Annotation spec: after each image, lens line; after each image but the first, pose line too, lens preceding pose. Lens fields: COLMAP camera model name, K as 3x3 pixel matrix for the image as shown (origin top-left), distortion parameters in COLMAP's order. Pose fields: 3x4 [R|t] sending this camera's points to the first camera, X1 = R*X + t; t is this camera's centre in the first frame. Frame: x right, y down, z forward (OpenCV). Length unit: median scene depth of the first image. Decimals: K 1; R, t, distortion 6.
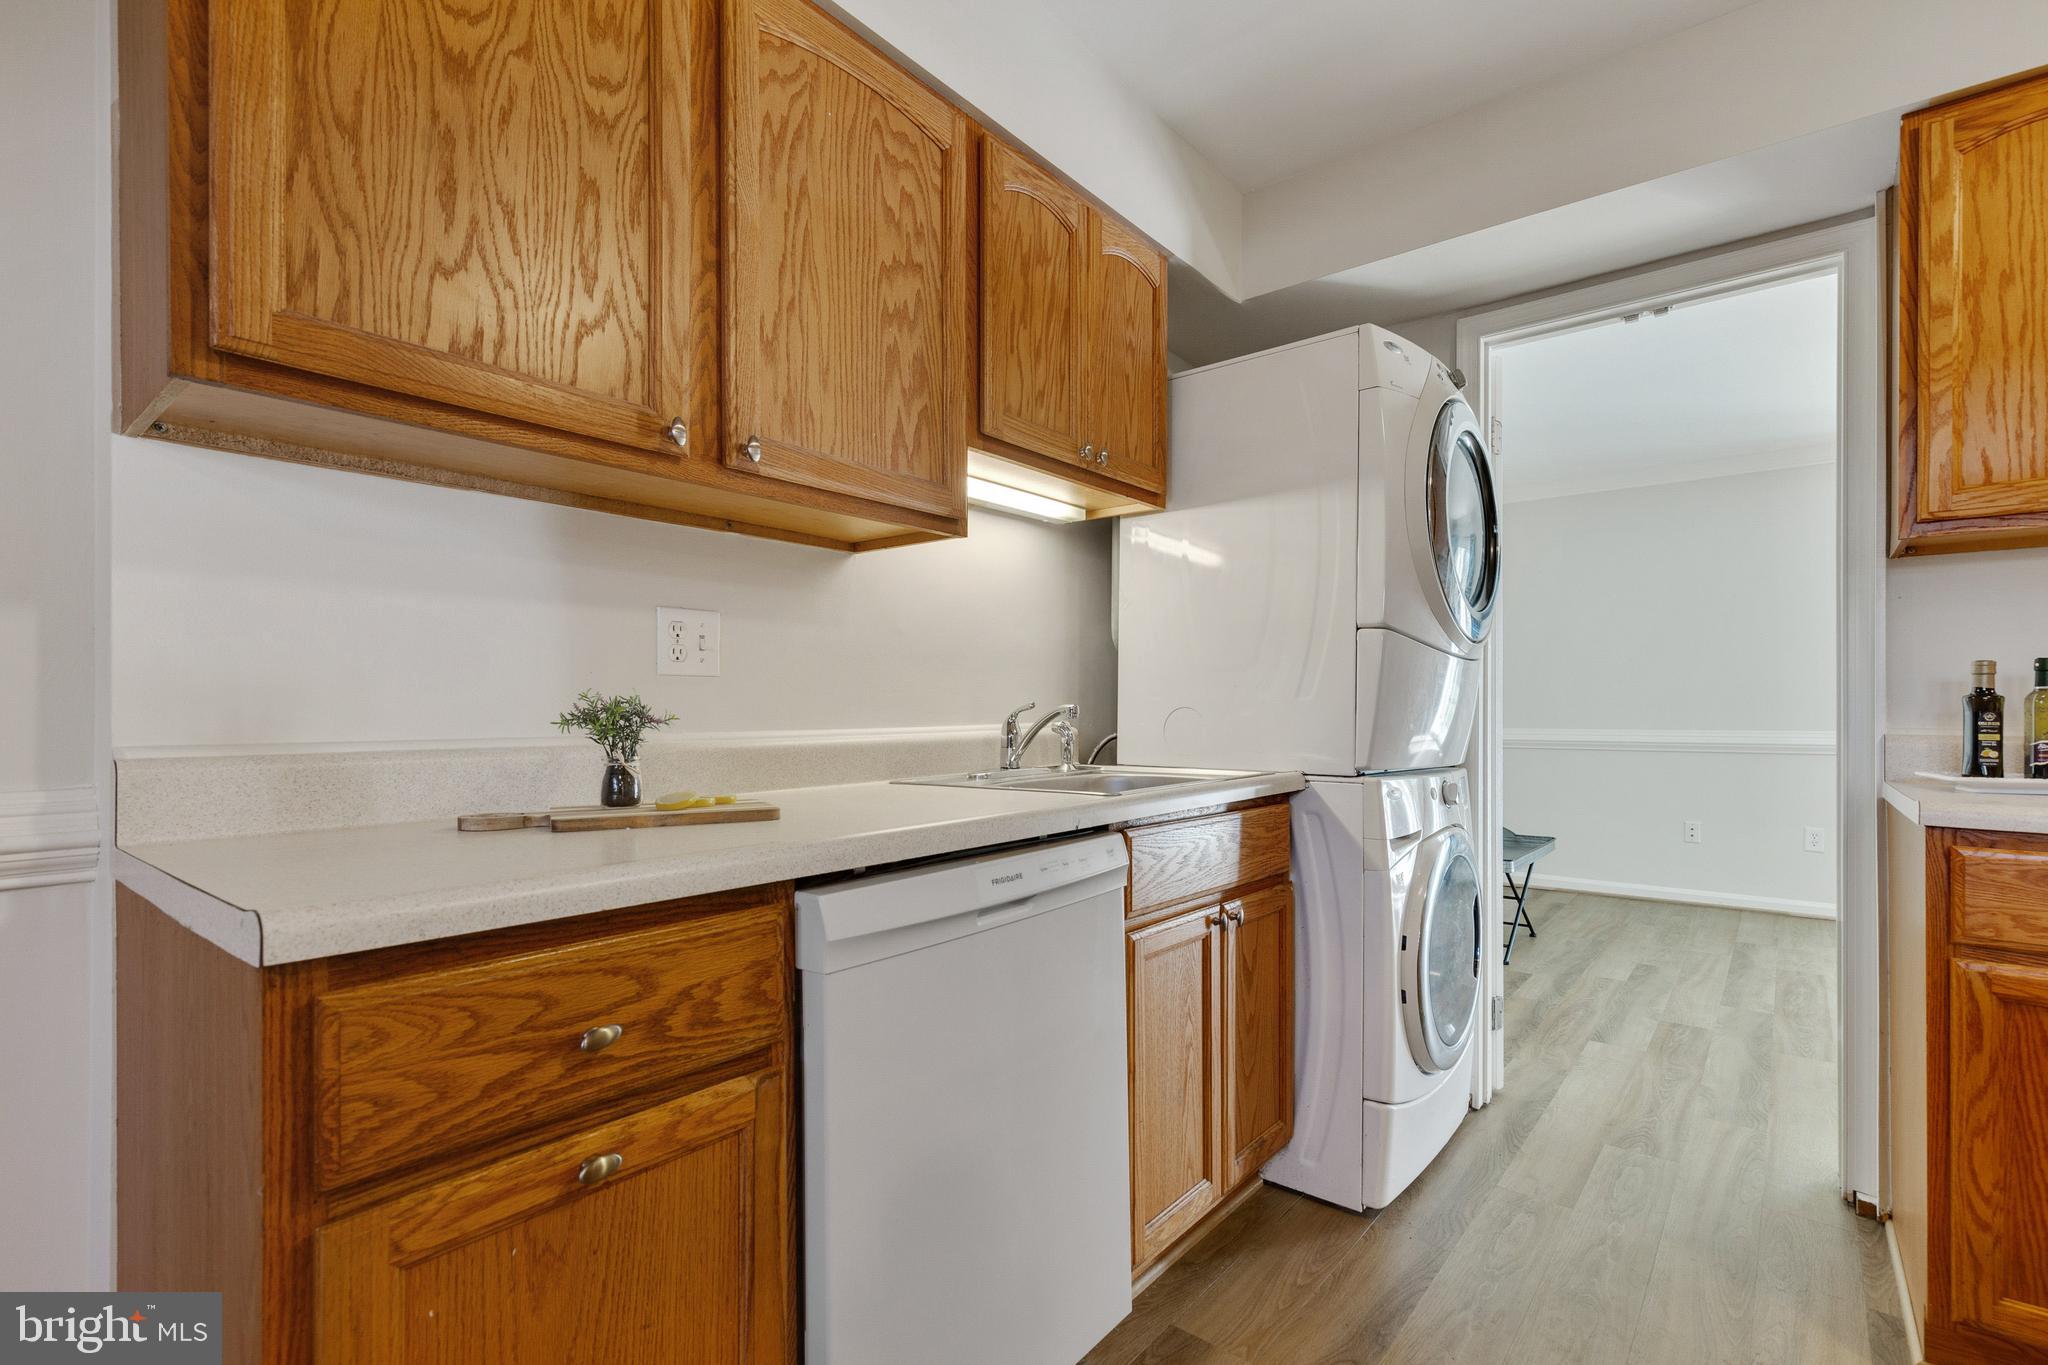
lens RADIAL K [[936.7, 0, 1023.6], [0, 936.7, 710.0], [0, 0, 1]] dist [0.007979, -0.001763]
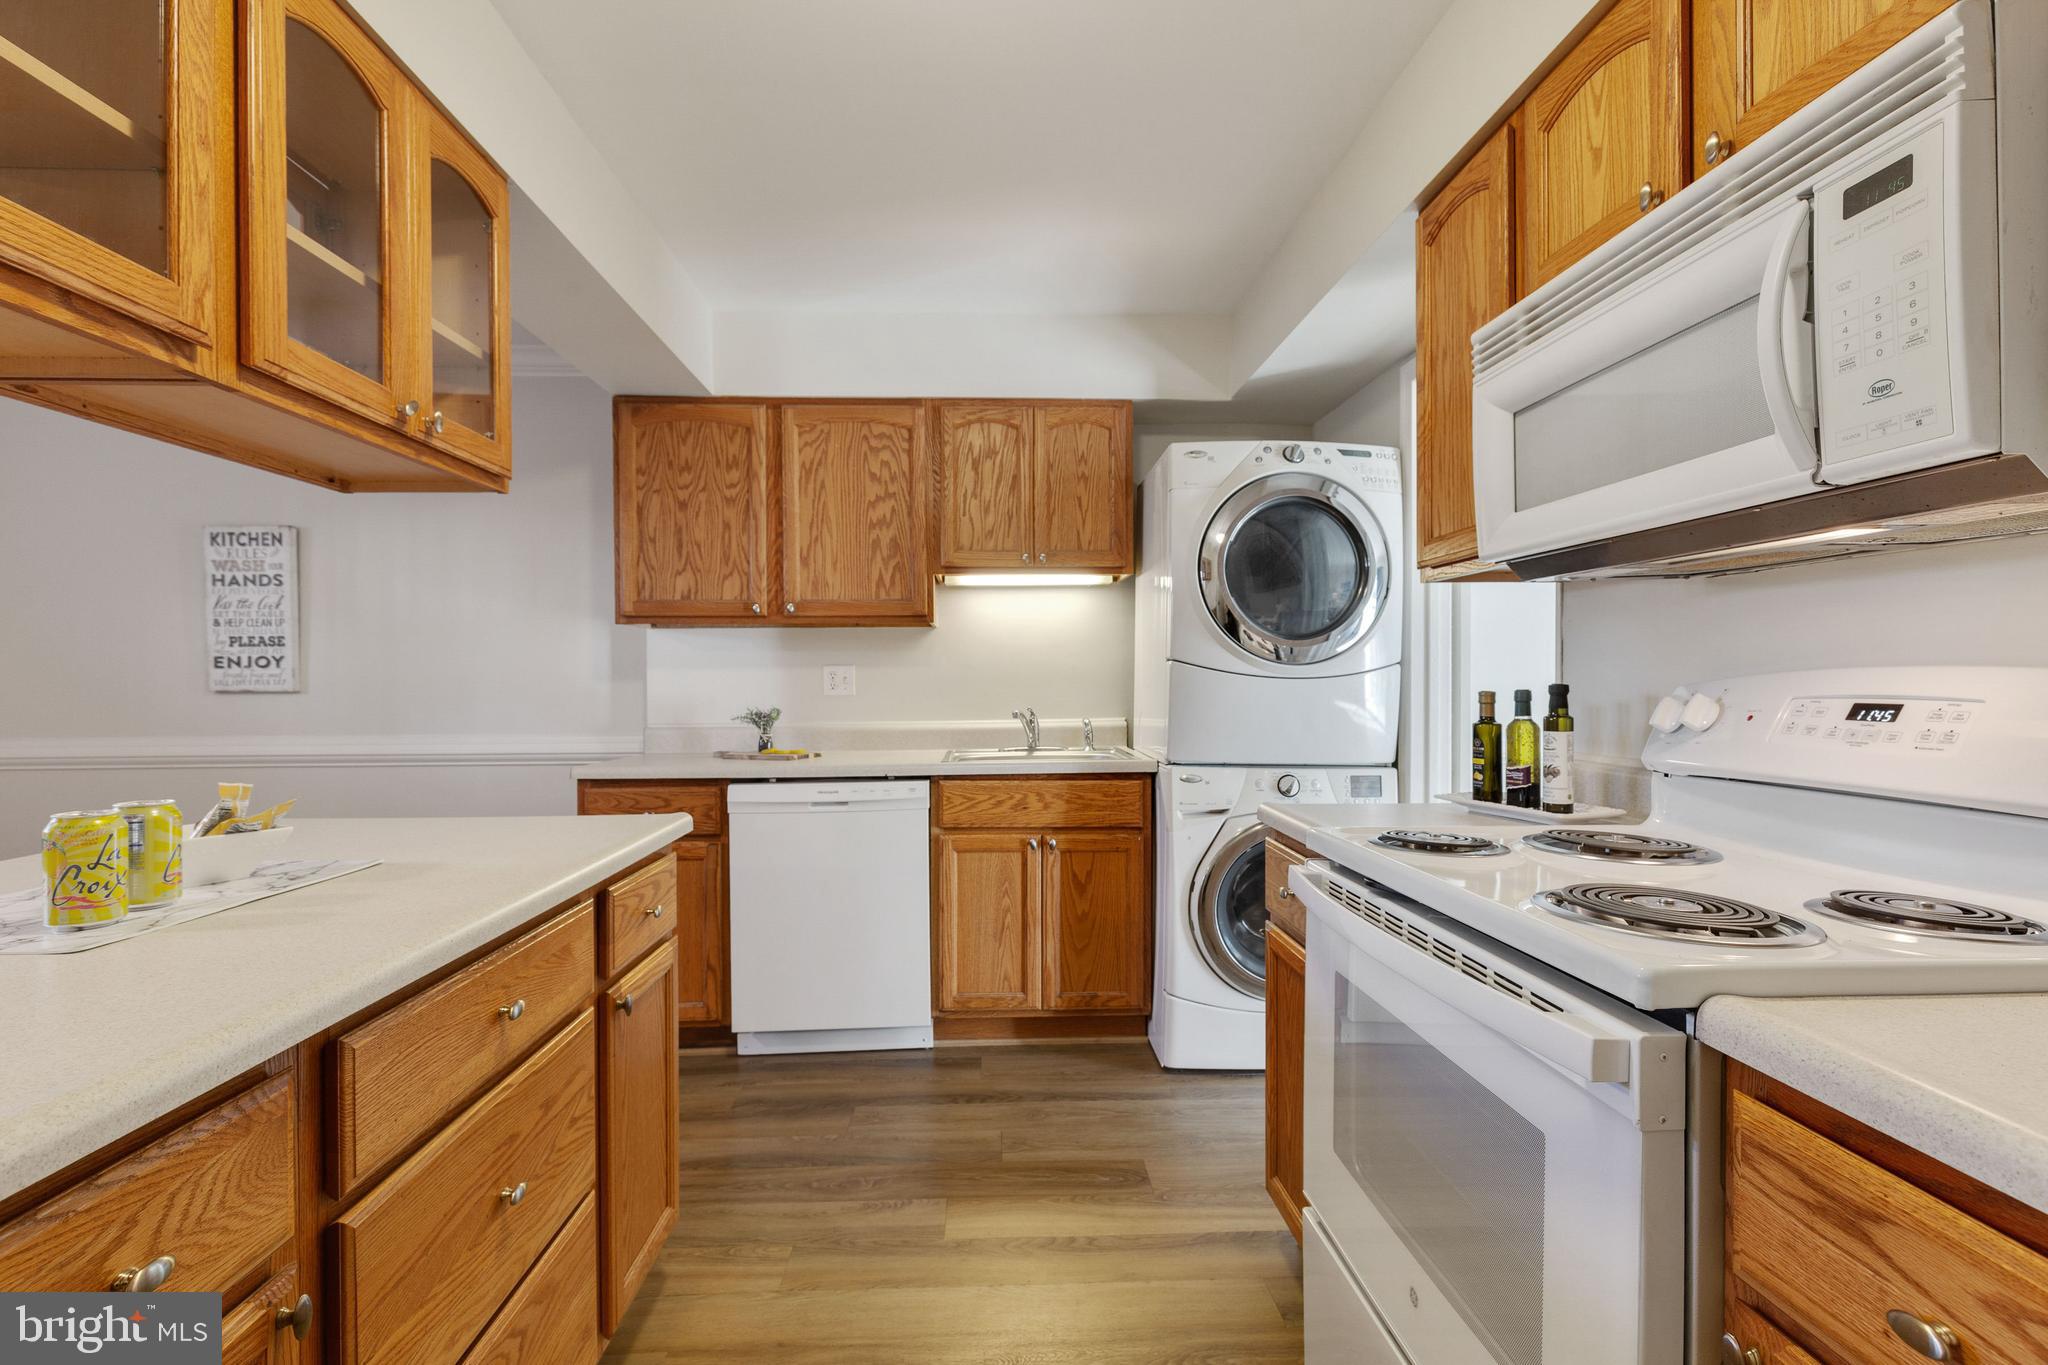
lens RADIAL K [[936.7, 0, 1024.1], [0, 936.7, 689.6], [0, 0, 1]] dist [0.007979, -0.001763]
pose [[0.660346, 0.005152, -0.750944, 1.626341], [0.005021, 0.999924, 0.011275, -0.076214], [0.750945, -0.011216, 0.660269, -0.124454]]
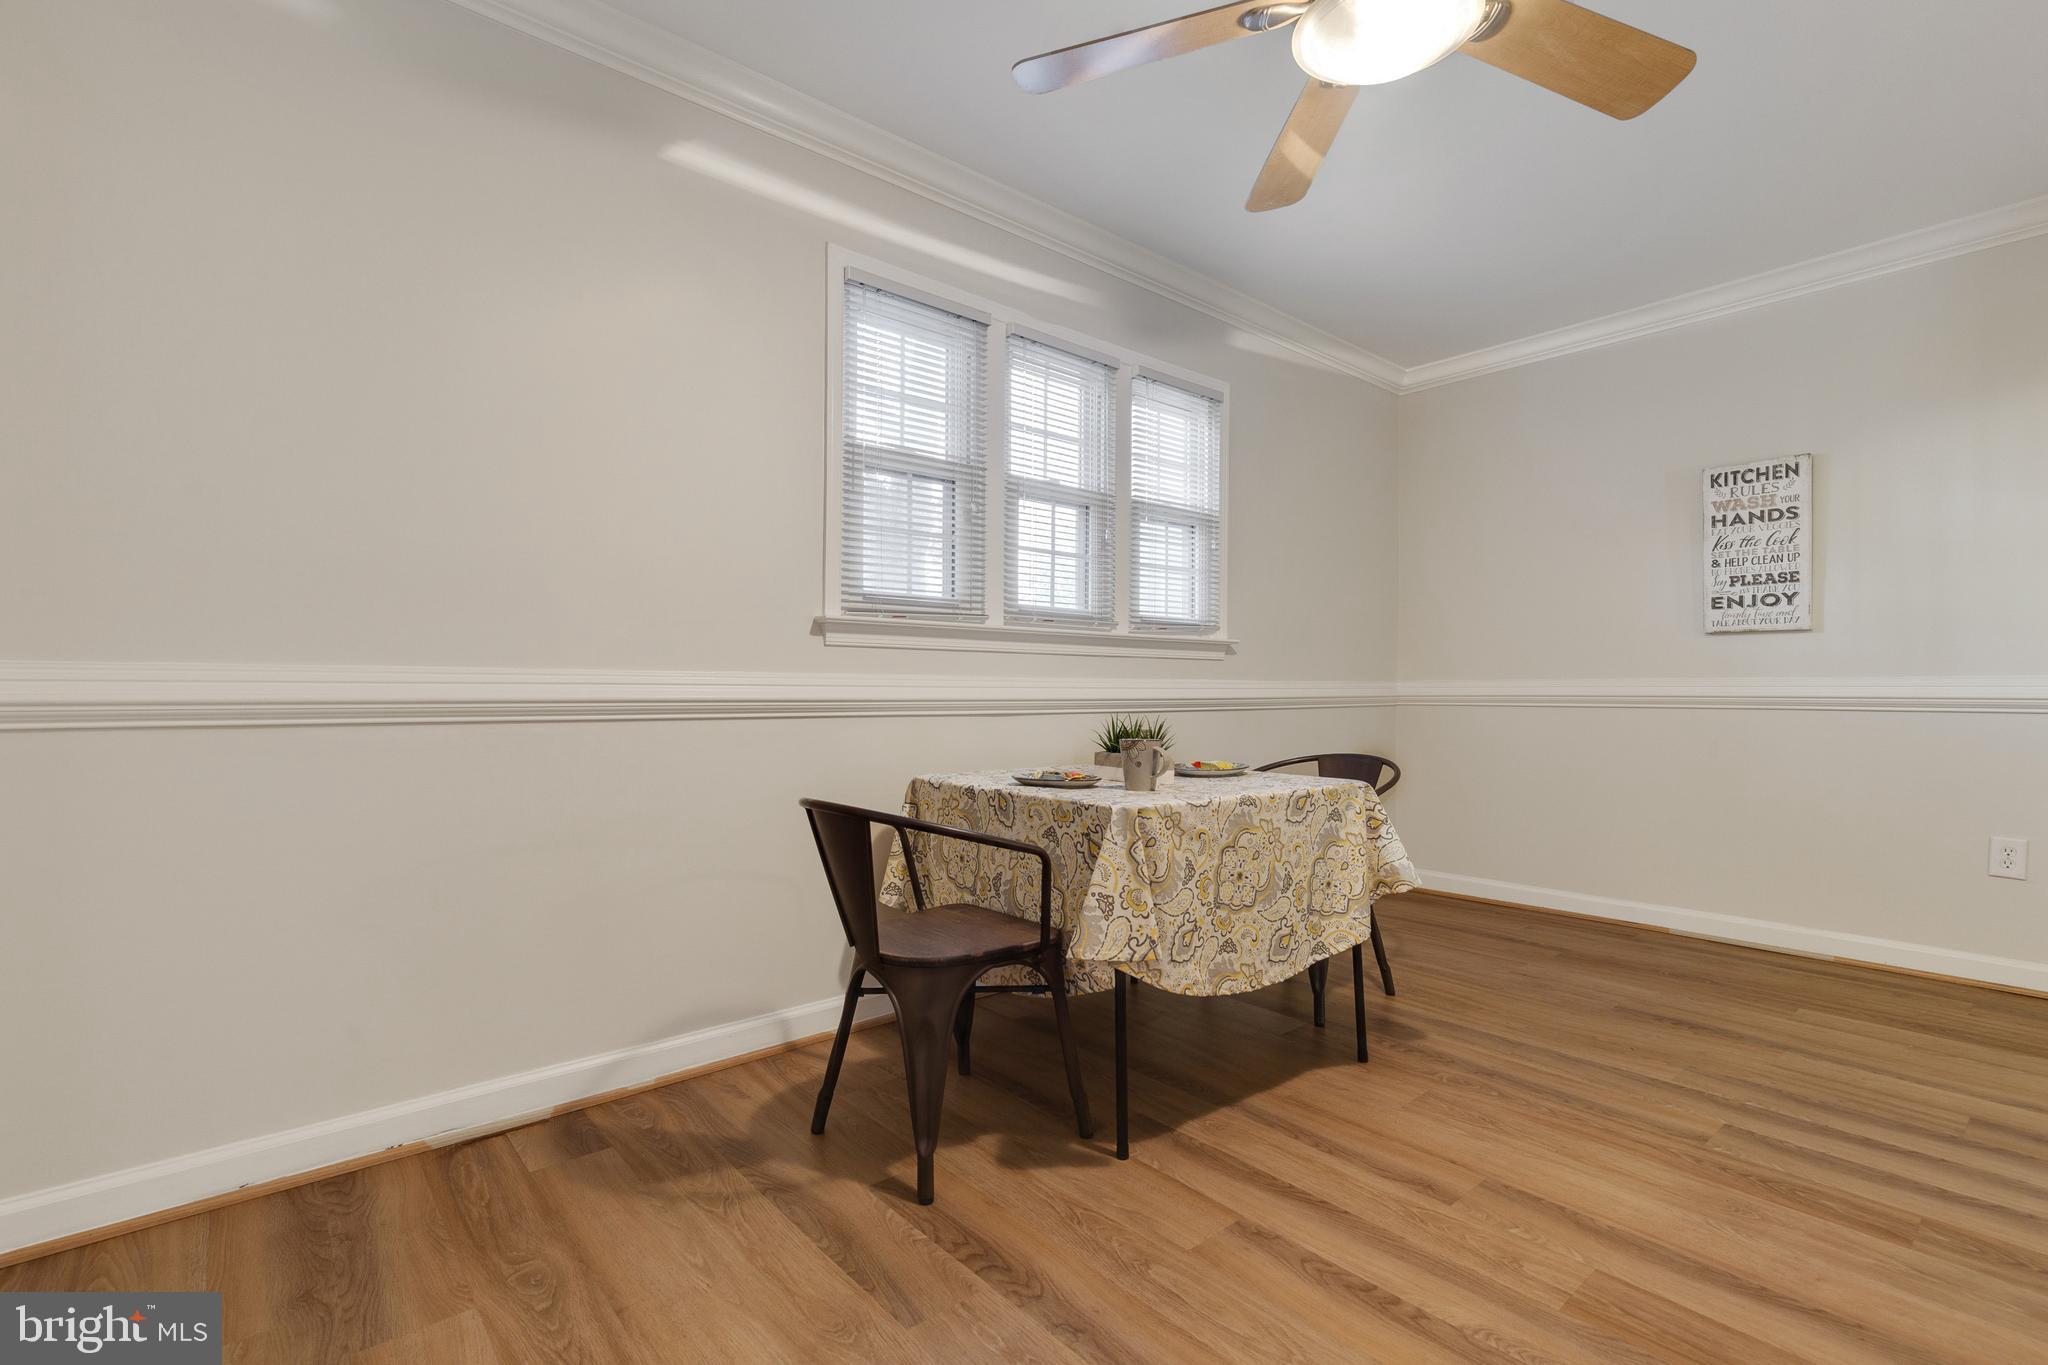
lens RADIAL K [[936.7, 0, 1029.6], [0, 936.7, 681.0], [0, 0, 1]] dist [0.007979, -0.001763]
pose [[-0.178269, -0.013092, -0.983895, 1.173963], [-0.005877, 0.999908, -0.012241, 0.098804], [0.983964, 0.003600, -0.178330, -1.305807]]
